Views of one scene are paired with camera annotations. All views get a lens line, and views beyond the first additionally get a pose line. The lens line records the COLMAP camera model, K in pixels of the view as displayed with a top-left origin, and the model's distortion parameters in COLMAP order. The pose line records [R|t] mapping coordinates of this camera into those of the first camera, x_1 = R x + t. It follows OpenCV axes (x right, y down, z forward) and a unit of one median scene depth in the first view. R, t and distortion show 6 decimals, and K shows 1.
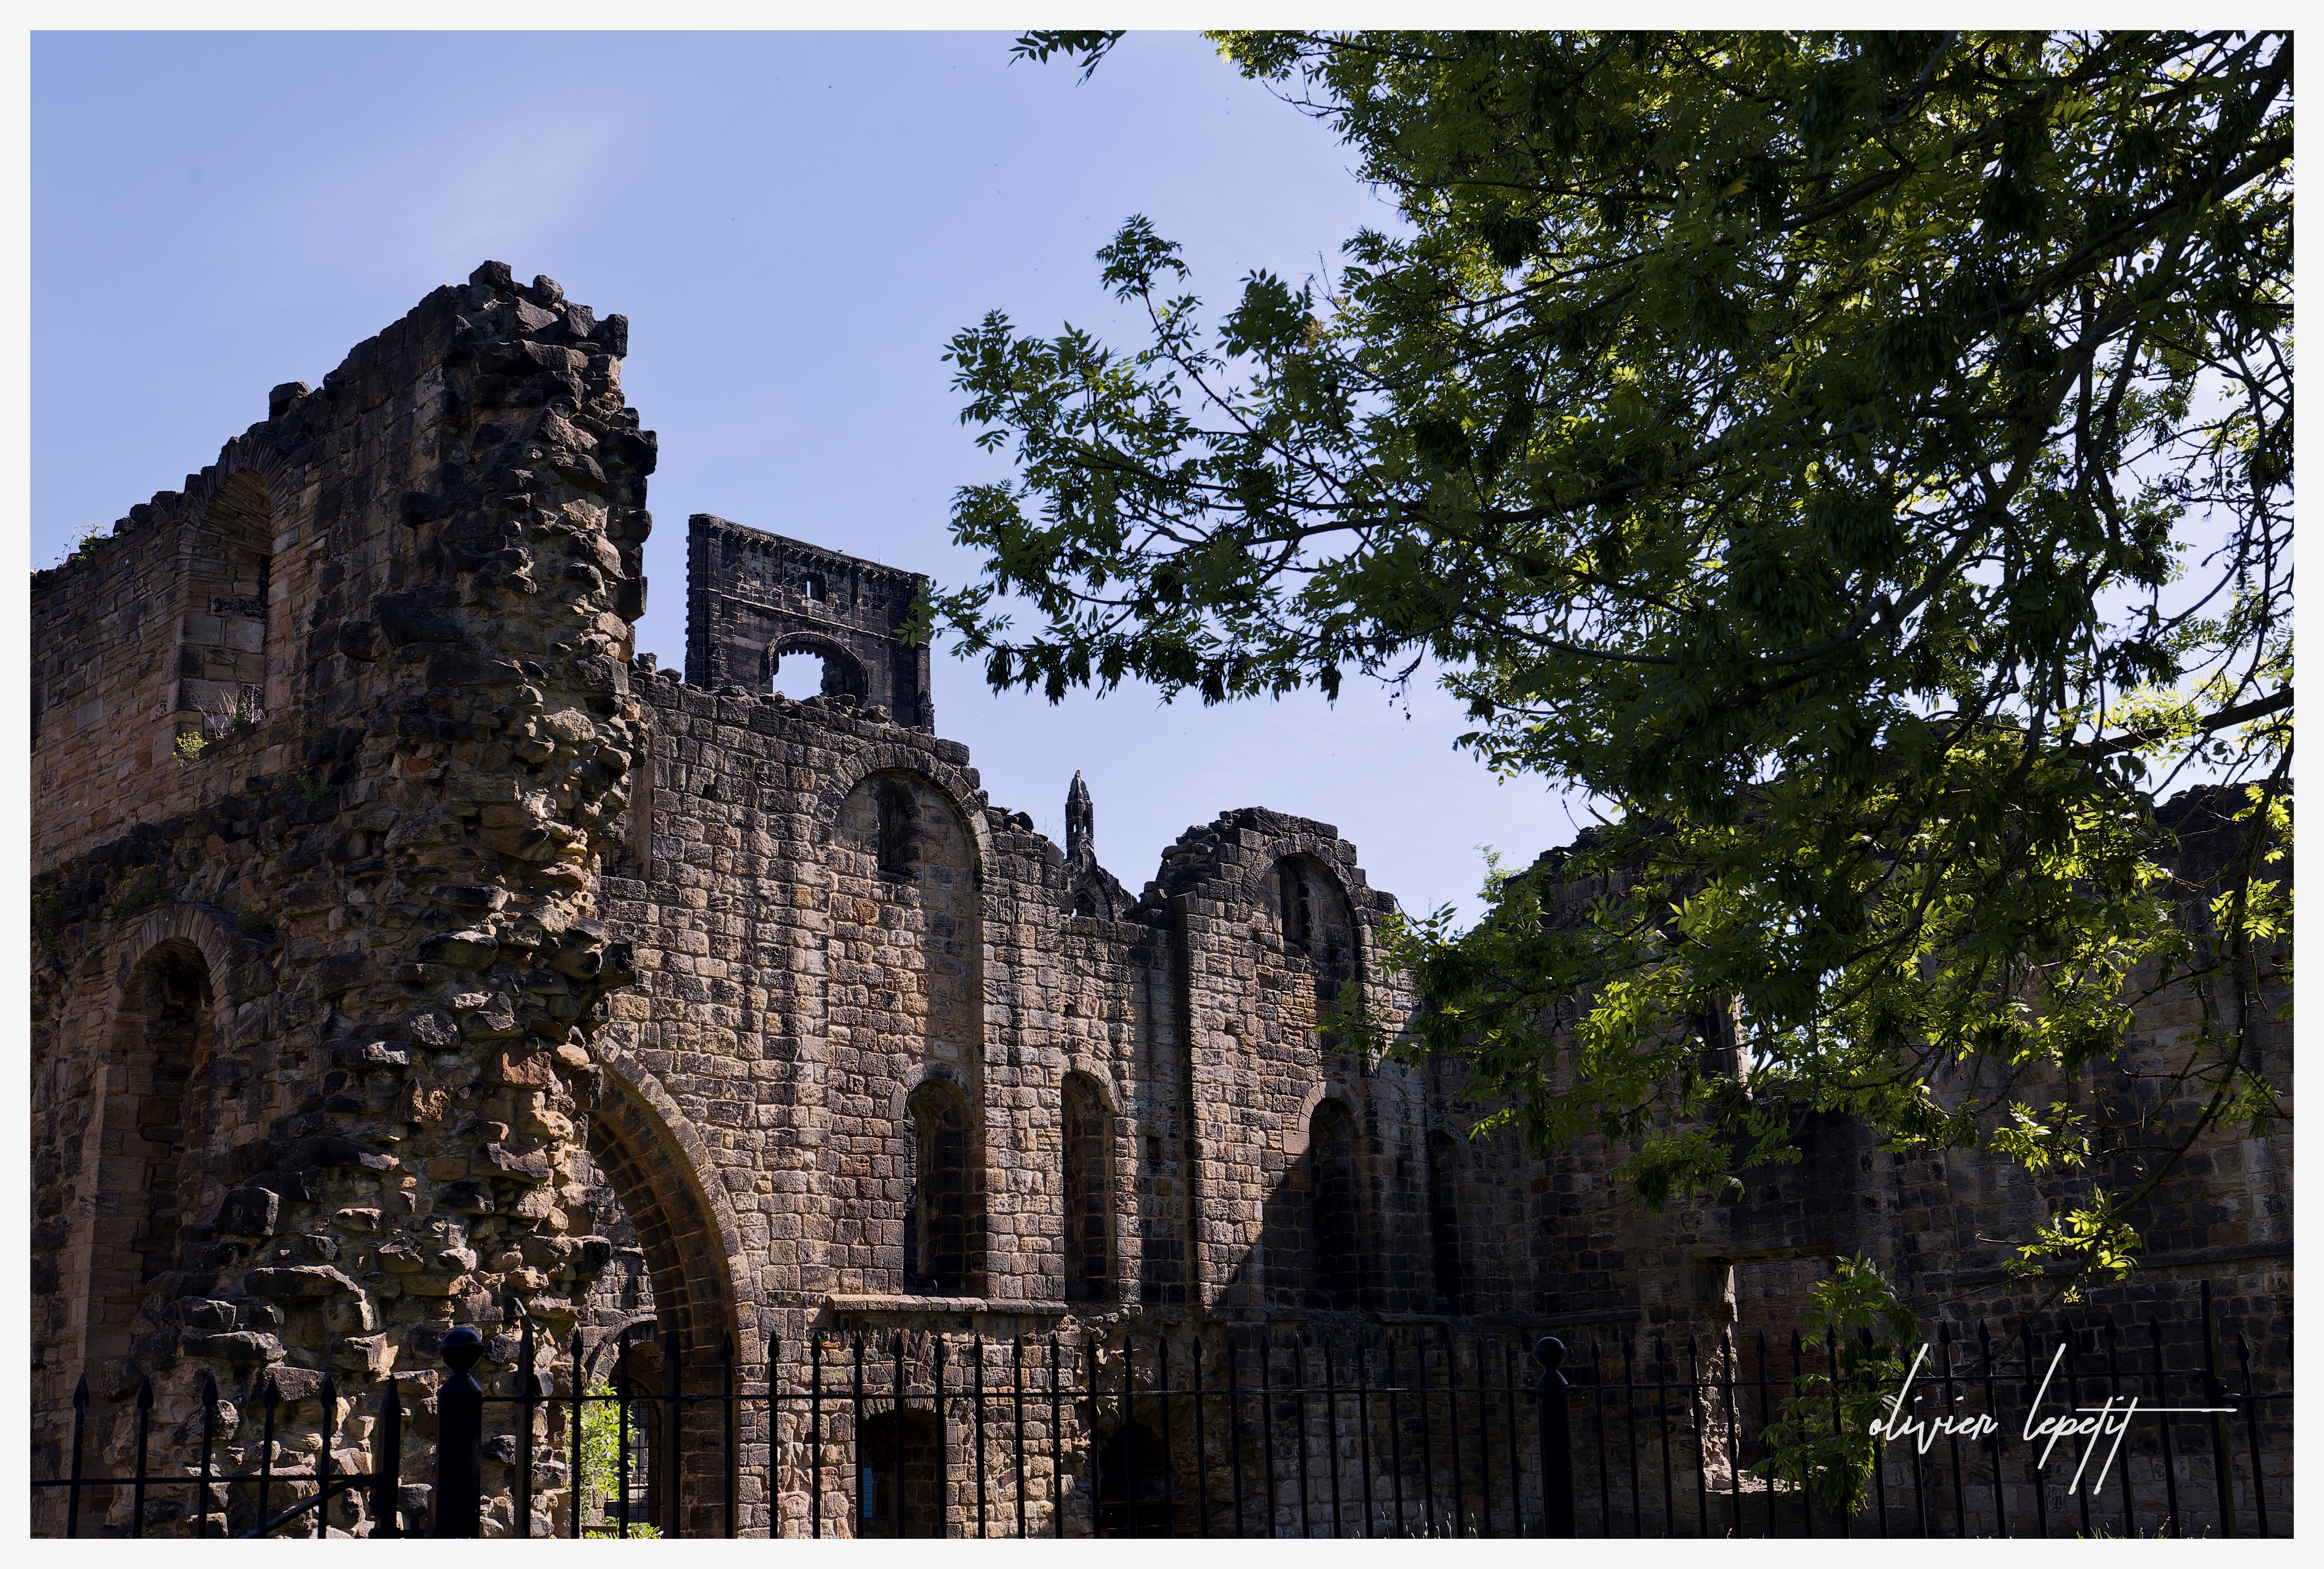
lens RADIAL K [[2708.2, 0, 1164.1], [0, 2708.2, 783.1], [0, 0, 1]] dist [0.024993, 0.000000]
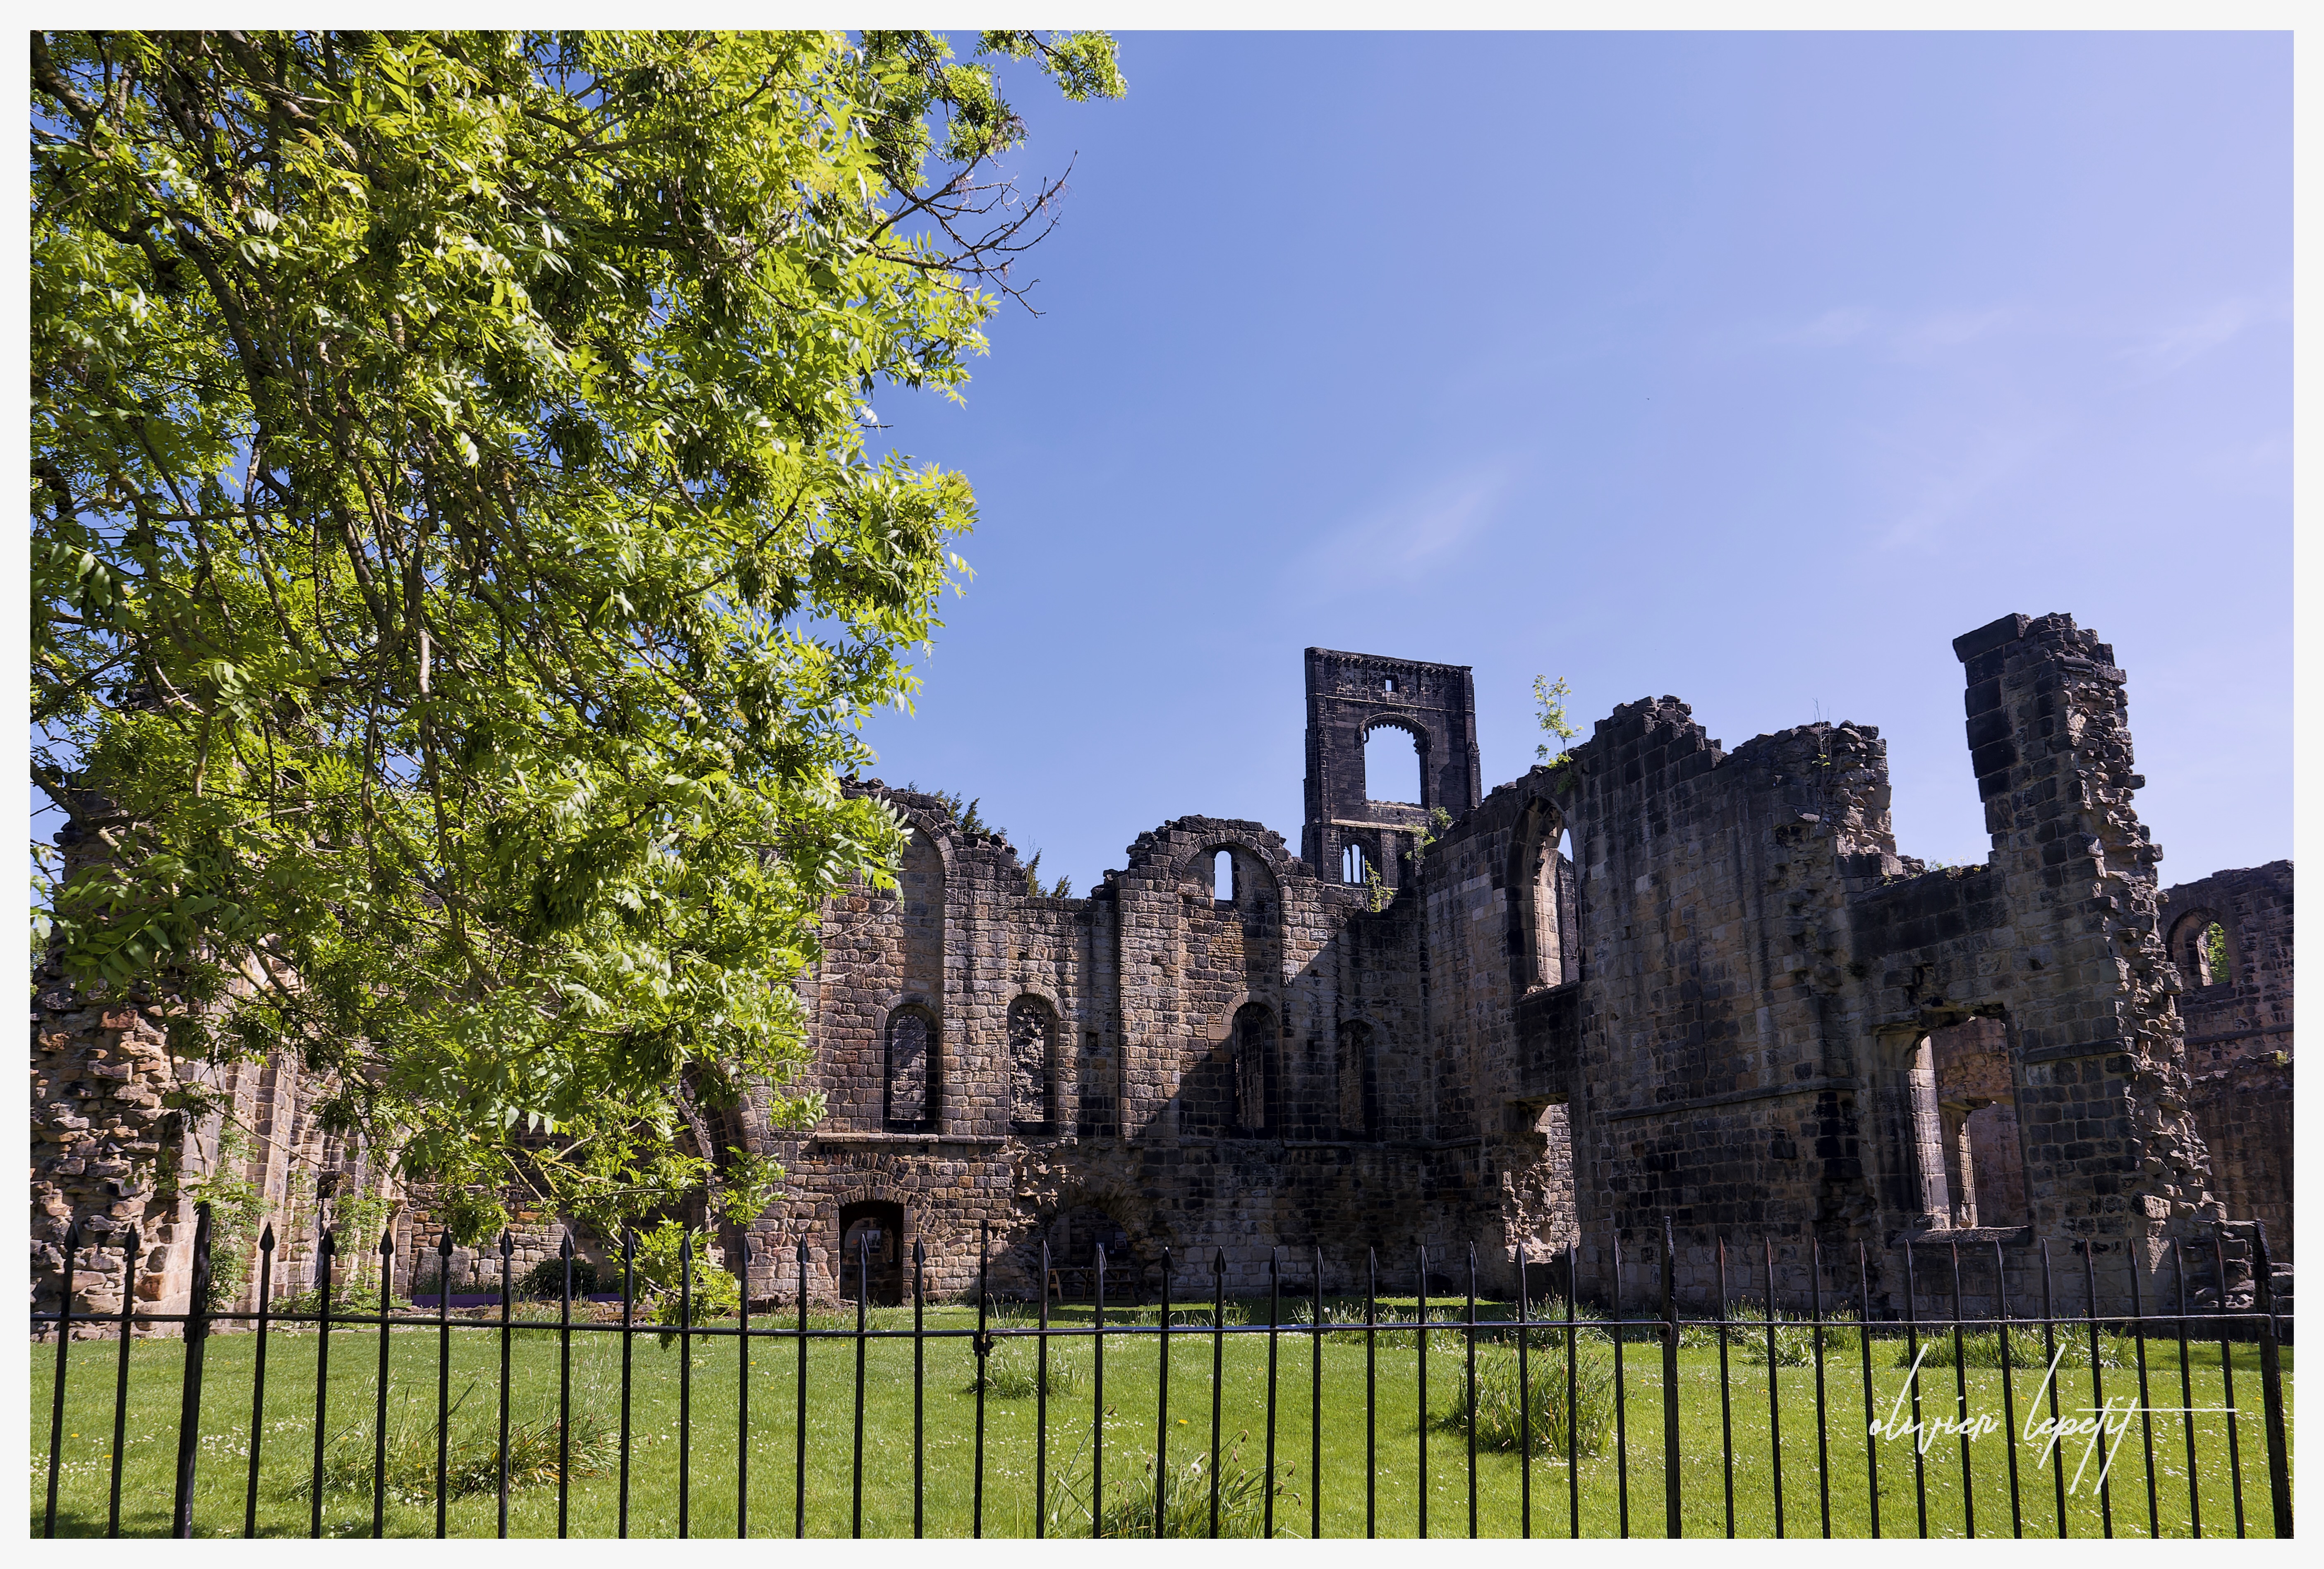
lens RADIAL K [[1658.0, 0, 1131.0], [0, 1658.0, 956.4], [0, 0, 1]] dist [0.001389, -0.000900]
pose [[0.894138, -0.052015, -0.444760, 0.452902], [0.090171, 0.993799, 0.065053, 0.026110], [0.438618, -0.098270, 0.893284, 0.153244]]
